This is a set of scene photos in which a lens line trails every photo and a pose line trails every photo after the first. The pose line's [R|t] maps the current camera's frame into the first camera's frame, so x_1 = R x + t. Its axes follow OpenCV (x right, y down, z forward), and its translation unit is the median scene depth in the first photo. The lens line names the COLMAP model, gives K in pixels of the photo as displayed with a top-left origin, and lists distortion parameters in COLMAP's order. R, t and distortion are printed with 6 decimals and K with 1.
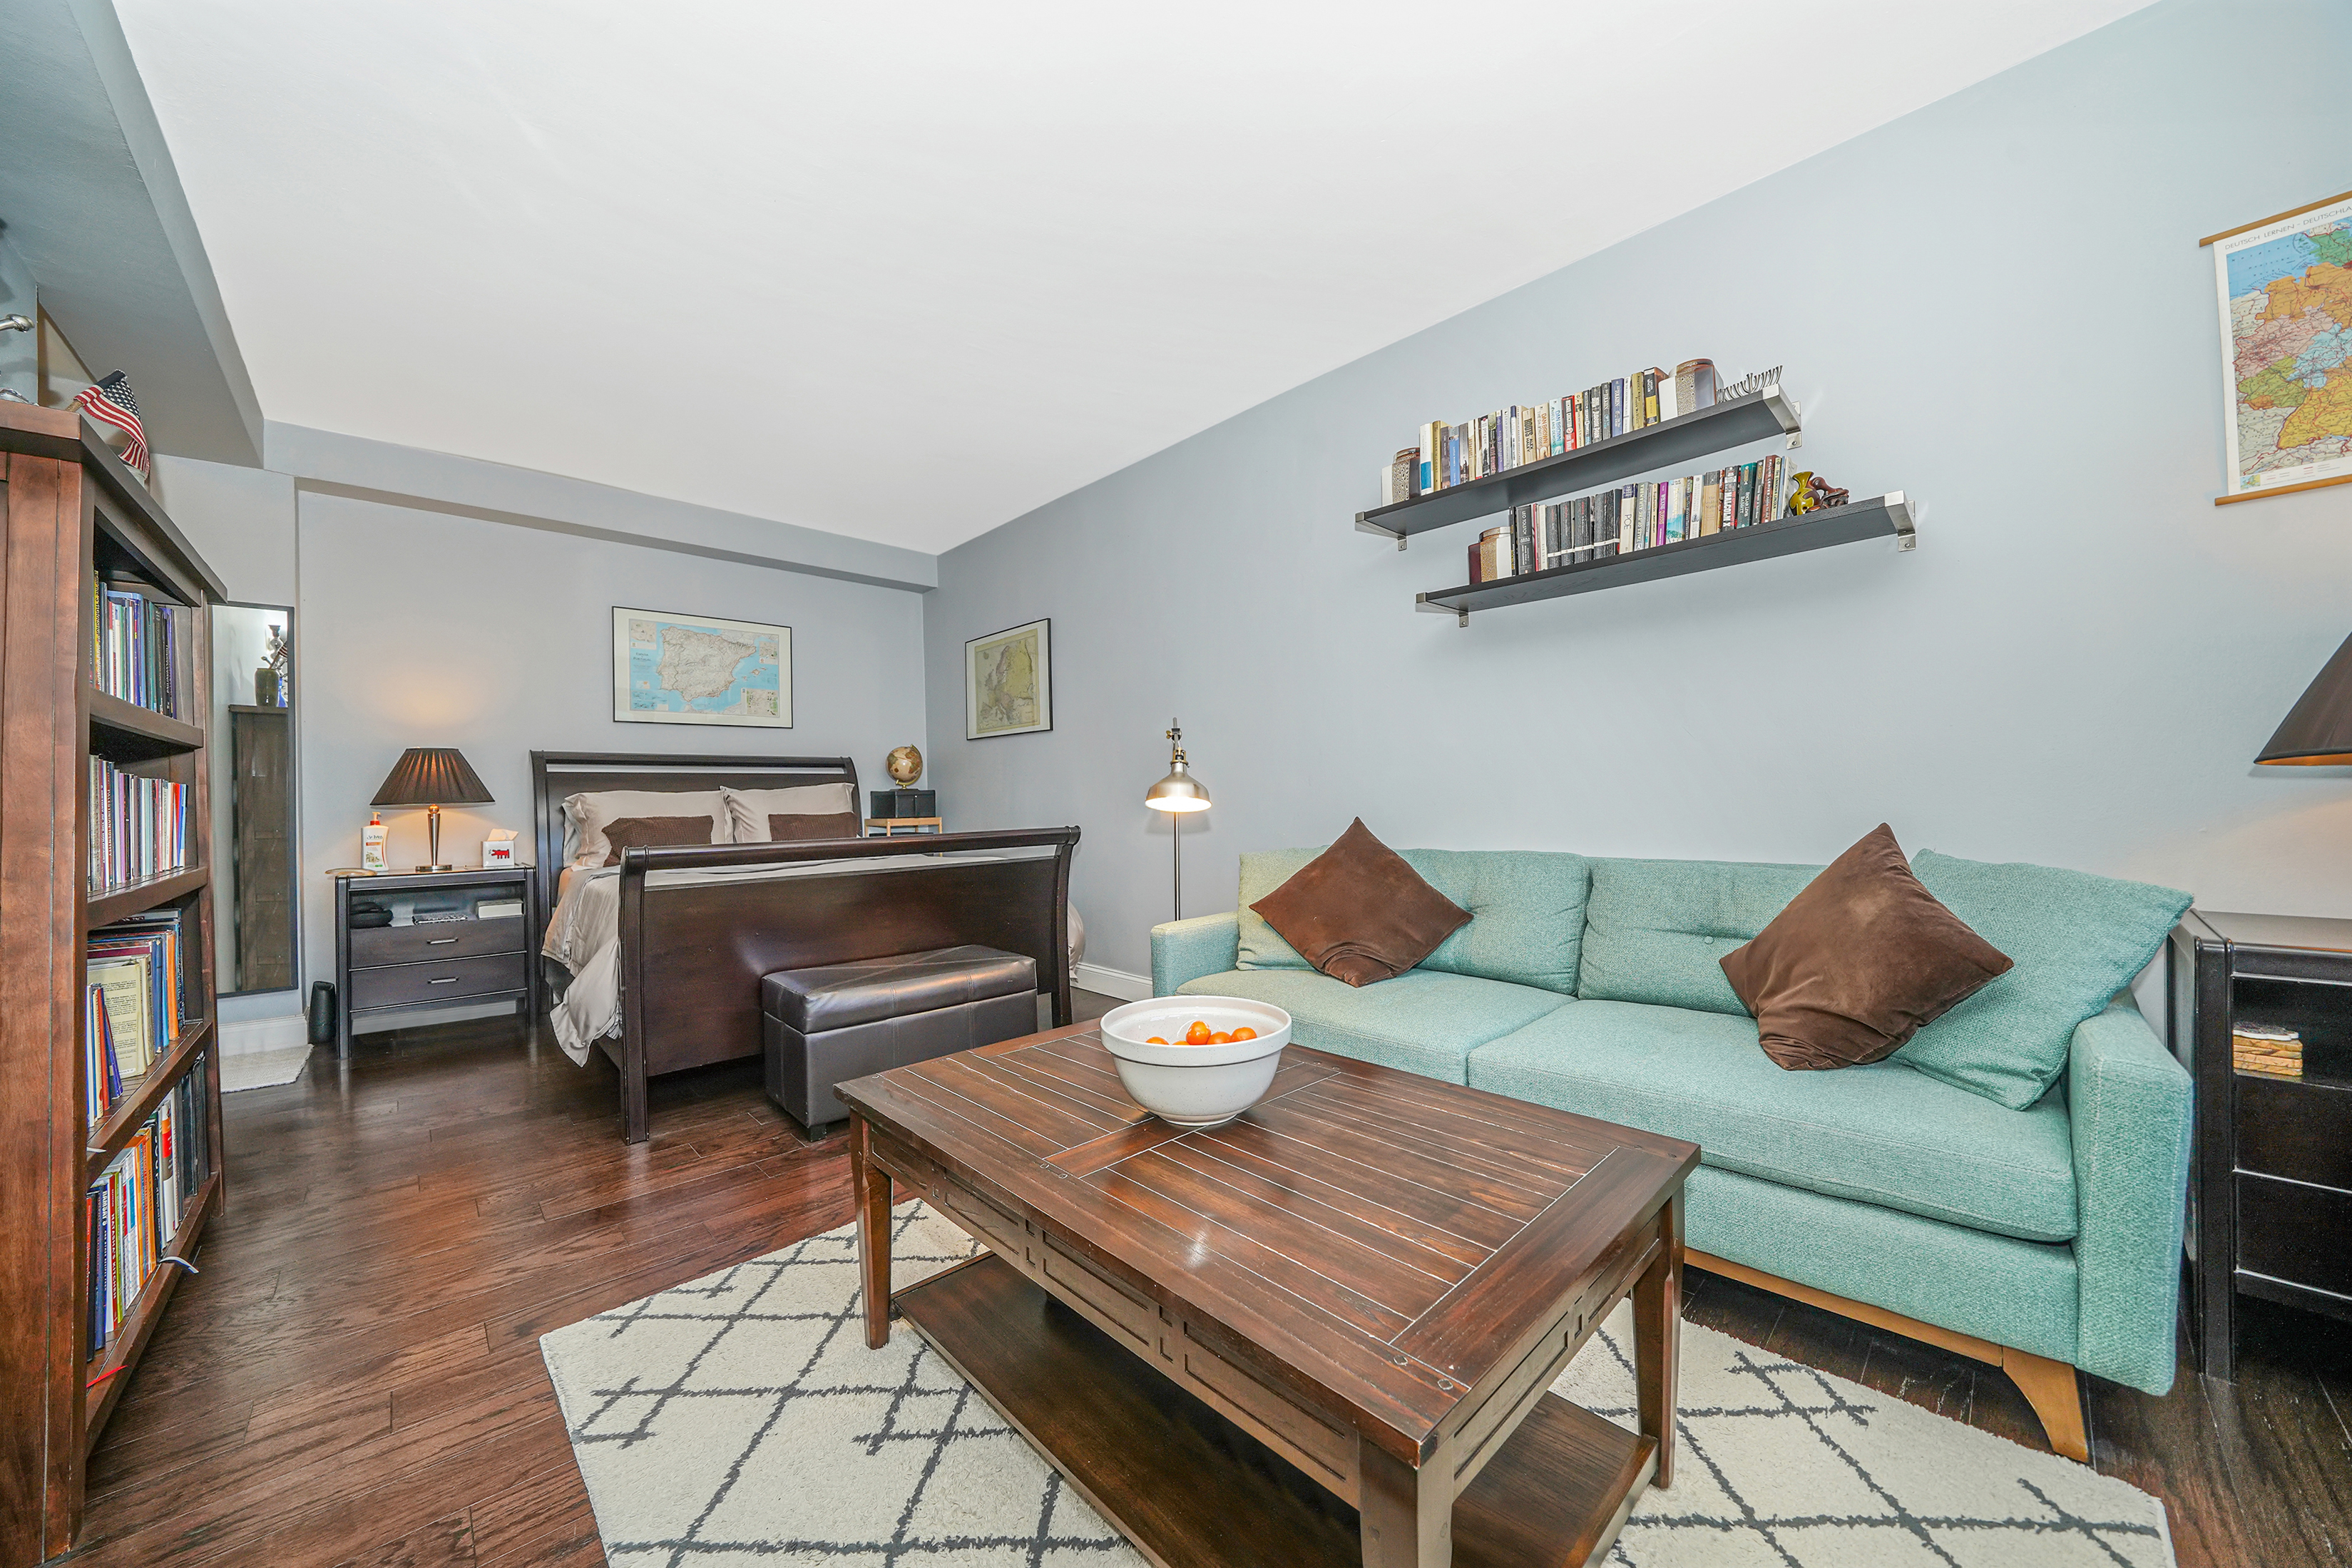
lens RADIAL K [[829.0, 0, 1181.2], [0, 829.0, 786.8], [0, 0, 1]] dist [-0.017022, 0.000028]
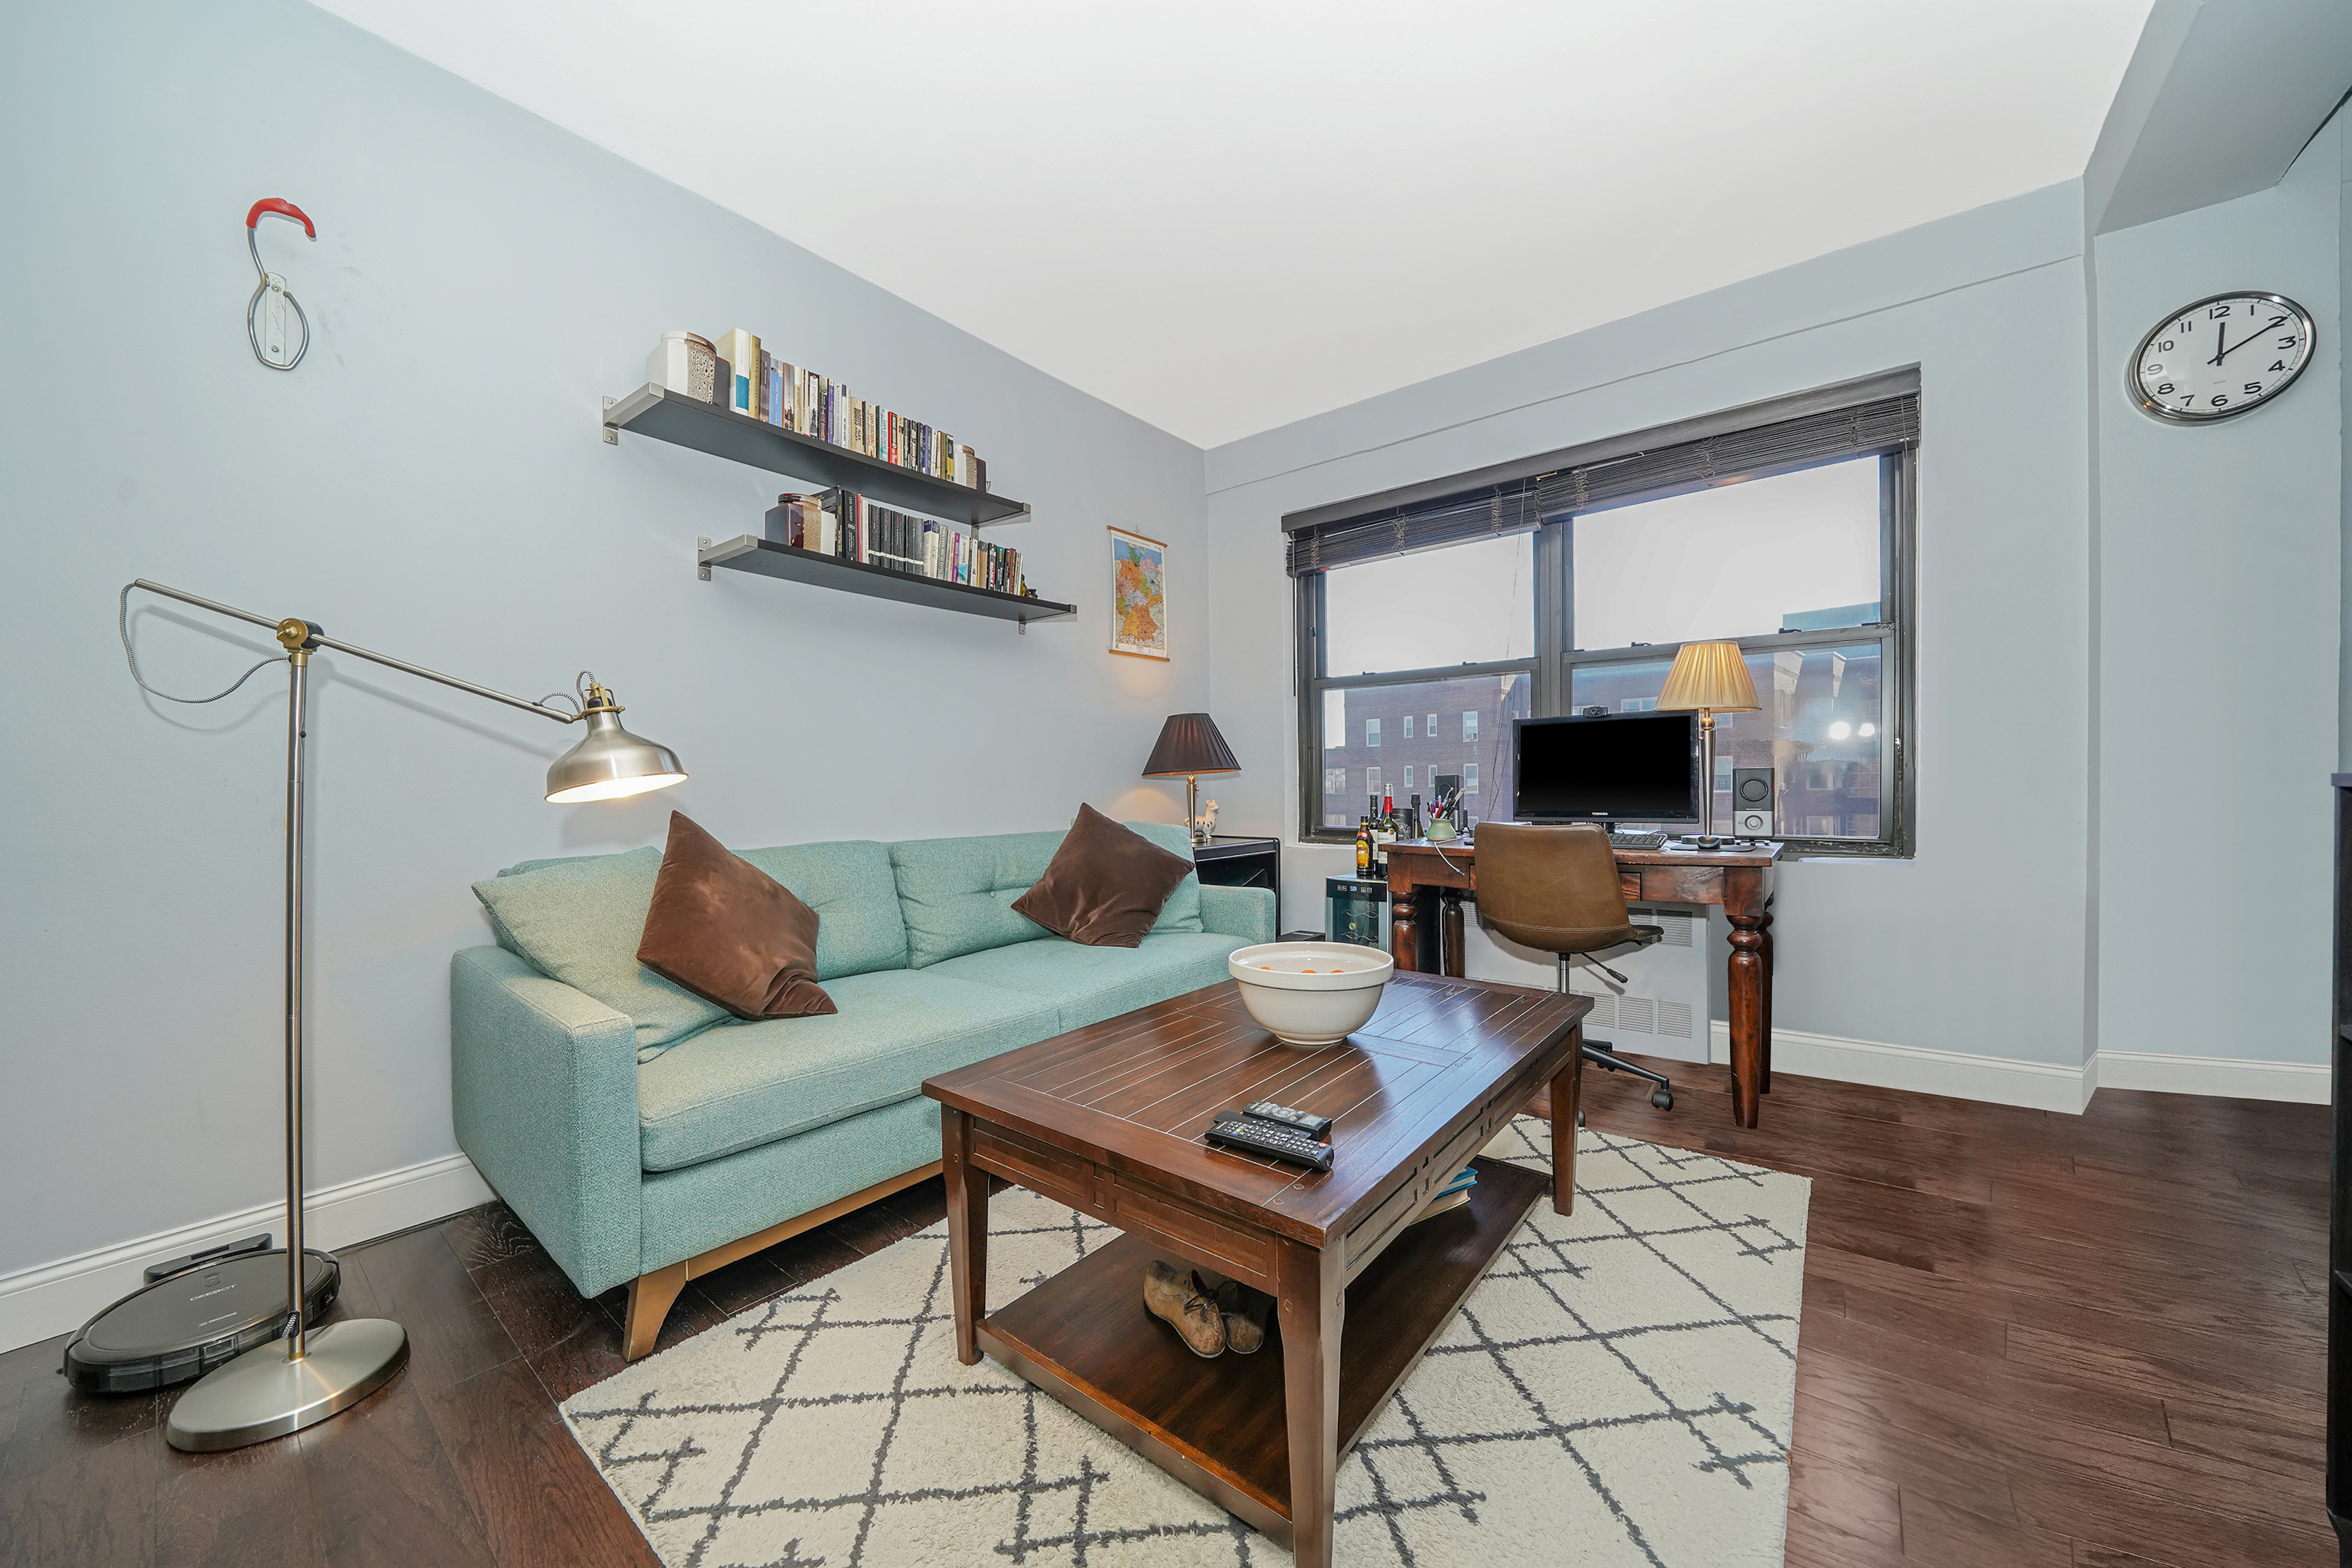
lens RADIAL K [[849.4, 0, 1179.4], [0, 849.4, 792.3], [0, 0, 1]] dist [-0.015688, 0.000080]
pose [[-0.136764, 0.013093, 0.990517, -0.408171], [-0.001226, 0.999910, -0.013386, 0.021193], [-0.990603, -0.003045, -0.136736, 0.476501]]
